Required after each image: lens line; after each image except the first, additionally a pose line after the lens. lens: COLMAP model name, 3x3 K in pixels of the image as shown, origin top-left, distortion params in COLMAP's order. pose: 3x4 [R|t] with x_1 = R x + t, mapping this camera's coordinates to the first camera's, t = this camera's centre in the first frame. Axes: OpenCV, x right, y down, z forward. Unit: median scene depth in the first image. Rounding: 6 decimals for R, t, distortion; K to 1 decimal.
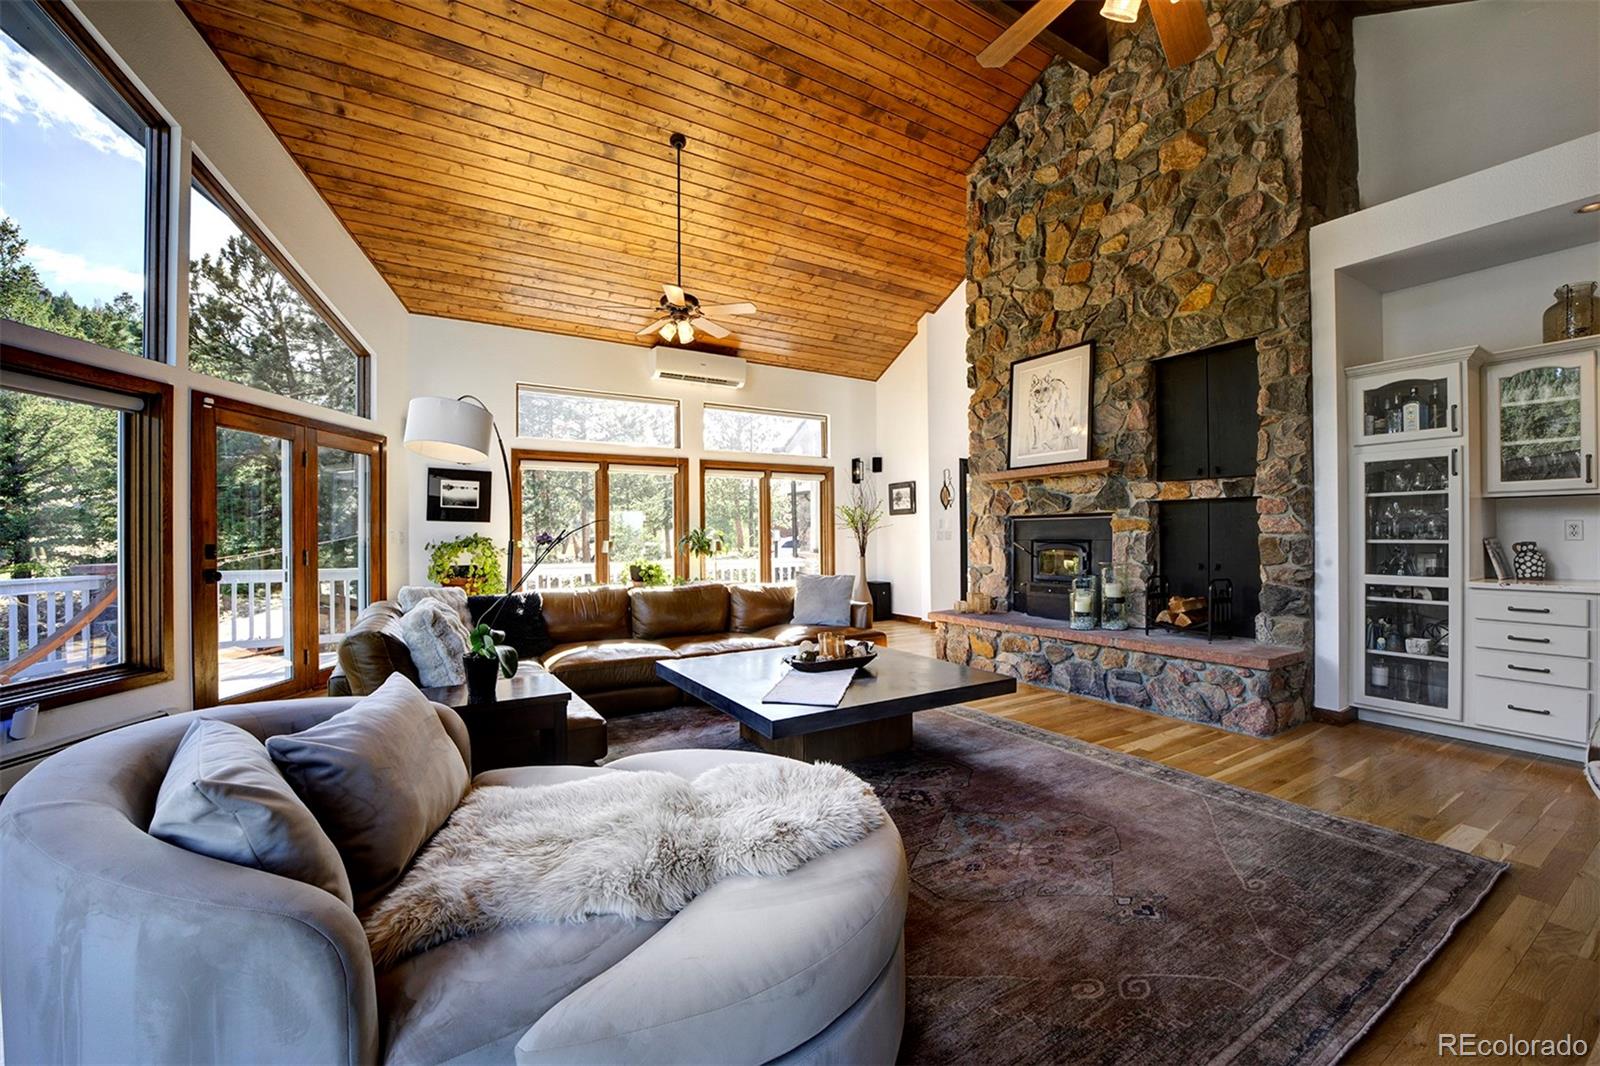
lens RADIAL K [[636.7, 0, 800.0], [0, 636.7, 533.0], [0, 0, 1]] dist [-0.026922, 0.000016]
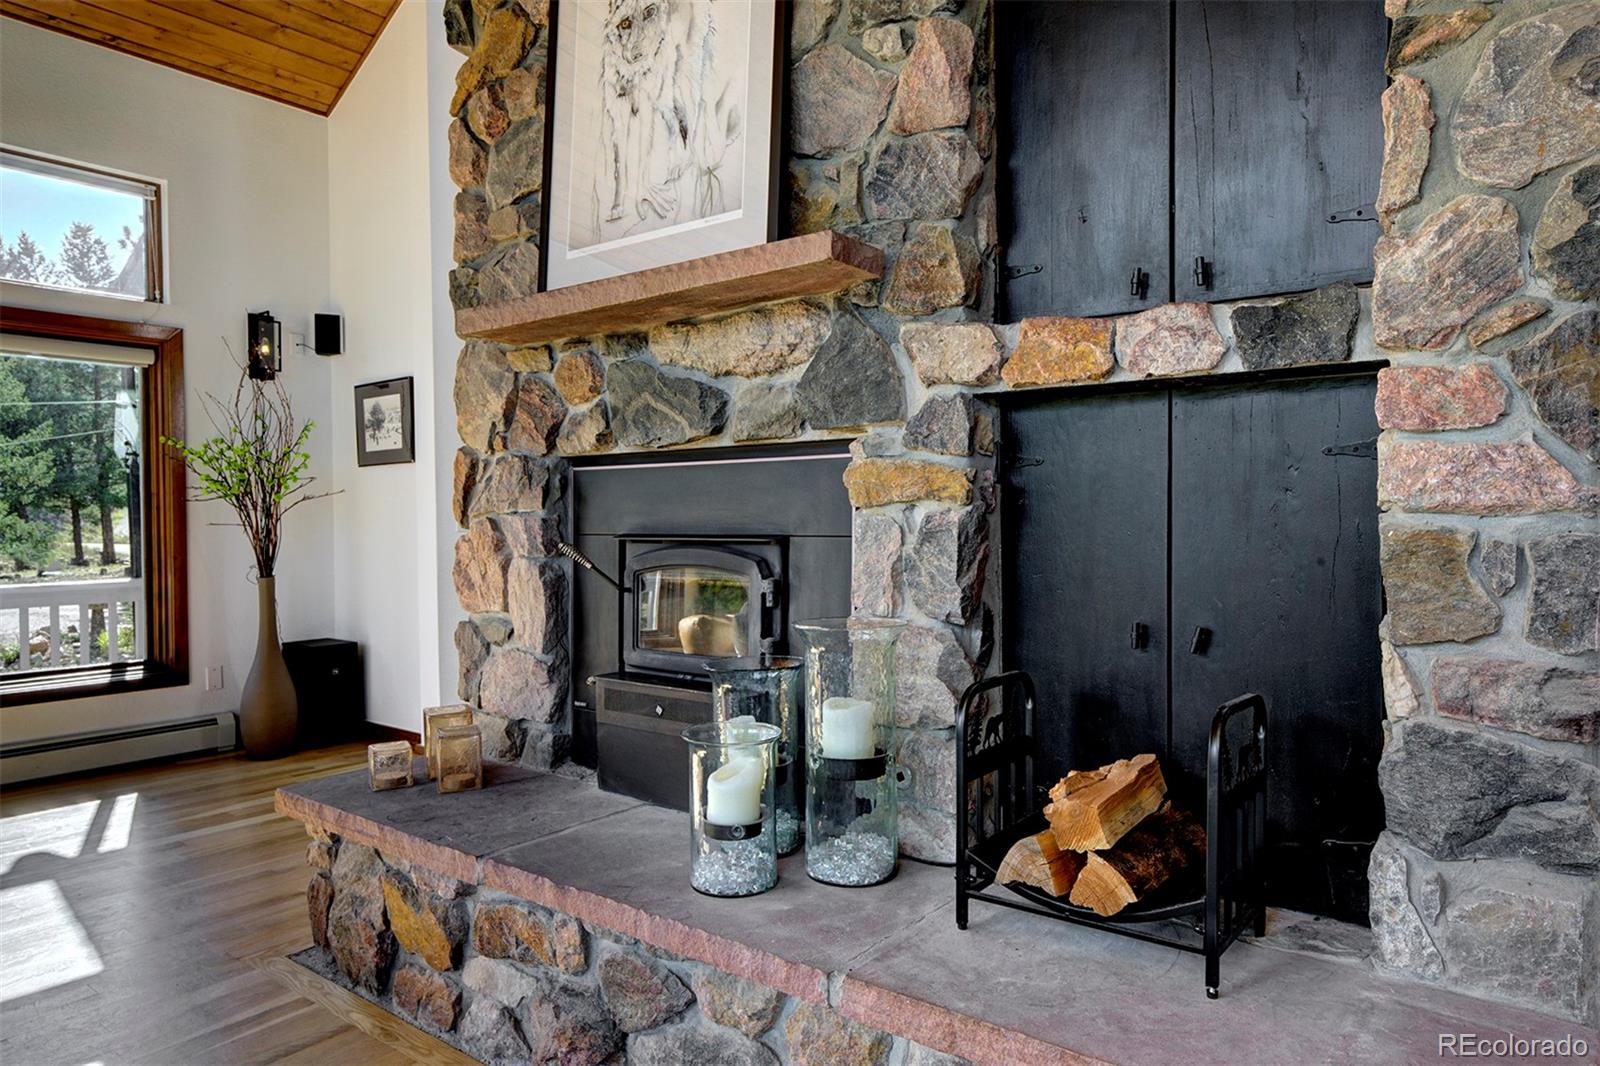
lens RADIAL K [[1037.3, 0, 800.0], [0, 1037.3, 533.0], [0, 0, 1]] dist [0.008686, 0.001240]
pose [[0.938265, -0.003251, 0.345902, 0.315527], [-0.002537, 0.999864, 0.016279, 0.002103], [-0.345908, -0.016152, 0.938129, 0.578845]]
